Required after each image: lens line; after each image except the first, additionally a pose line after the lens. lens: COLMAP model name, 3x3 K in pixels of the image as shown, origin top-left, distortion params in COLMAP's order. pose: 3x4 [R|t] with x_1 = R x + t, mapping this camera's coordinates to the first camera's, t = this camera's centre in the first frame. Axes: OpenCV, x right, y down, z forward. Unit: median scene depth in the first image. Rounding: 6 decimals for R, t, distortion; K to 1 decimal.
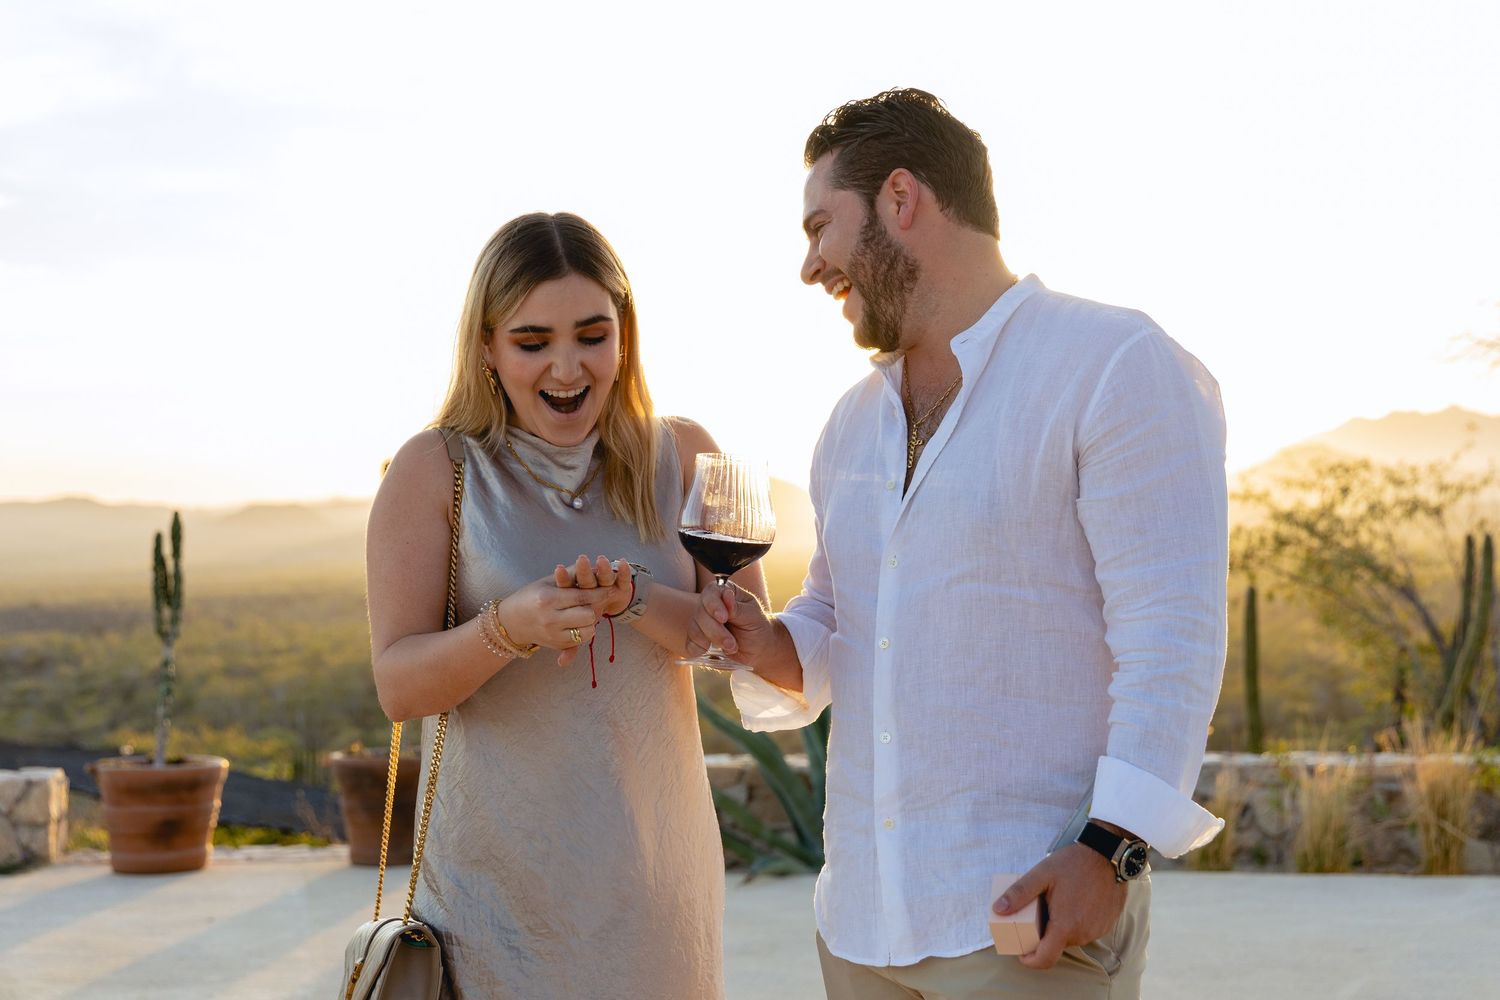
lens RADIAL K [[2462.1, 0, 762.0], [0, 2462.1, 497.7], [0, 0, 1]] dist [0.041741, 0.030197]
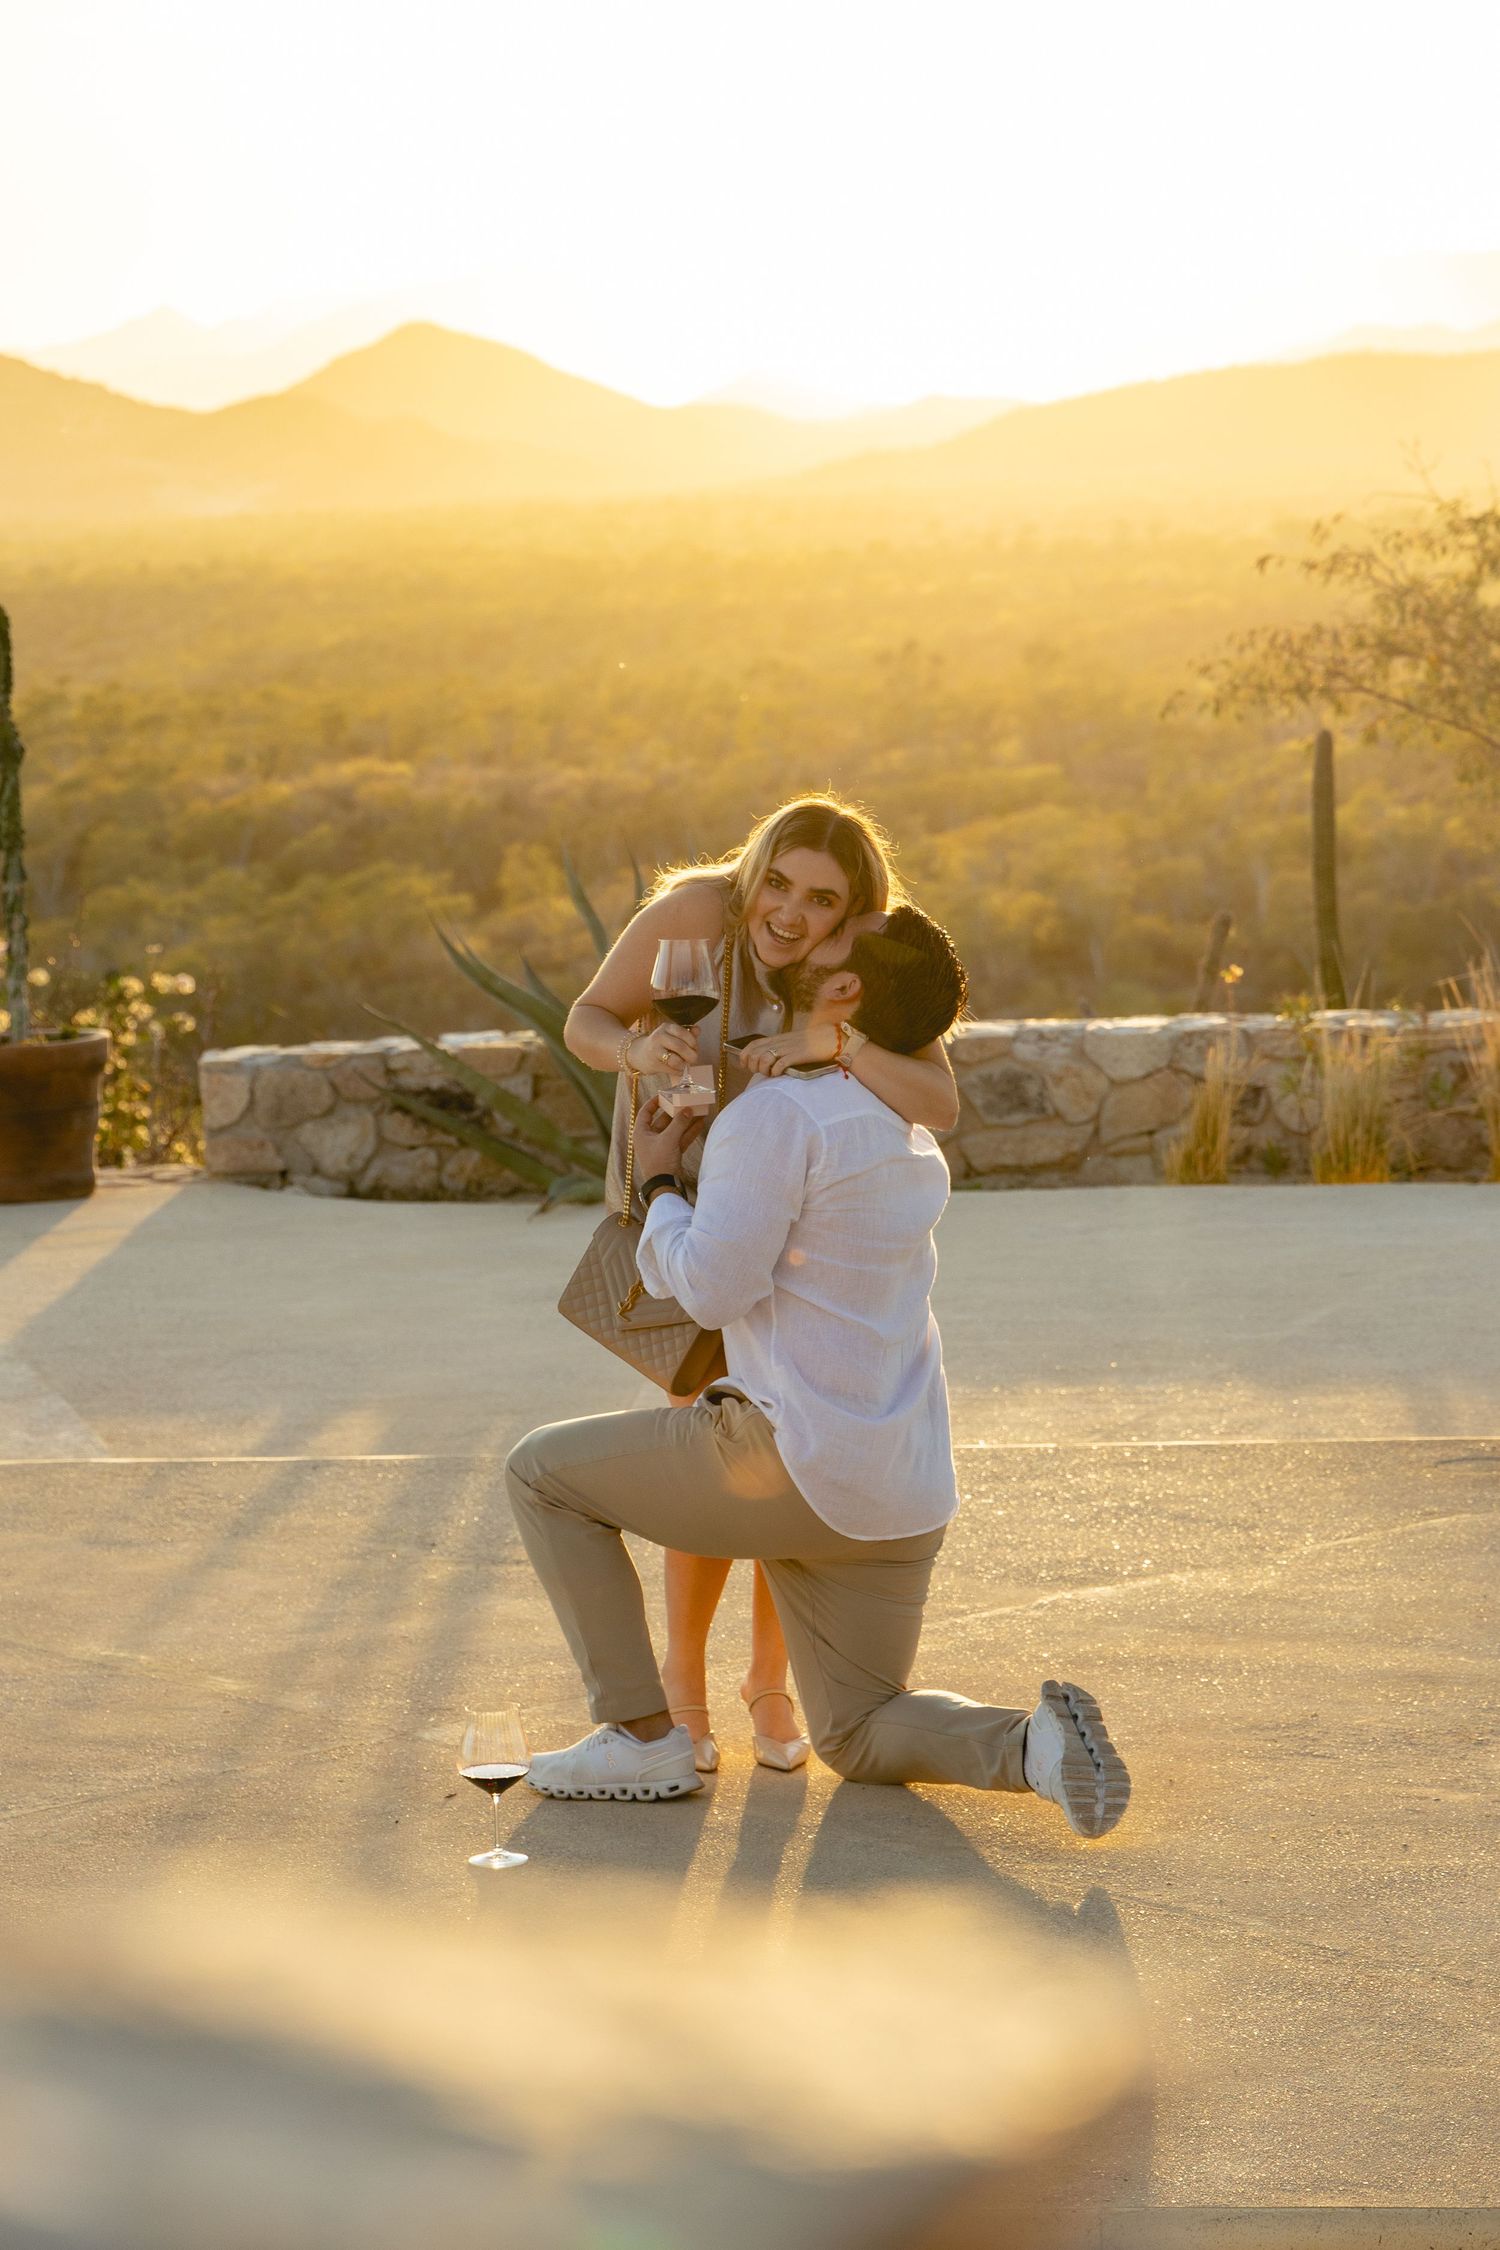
lens RADIAL K [[5559.9, 0, 750.0], [0, 5559.9, 1125.0], [0, 0, 1]] dist [0.040741, 0.004476]
pose [[0.998463, -0.020273, 0.051590, -0.025974], [0.013380, 0.991343, 0.130612, -0.071009], [-0.053791, -0.129721, 0.990090, -0.538071]]
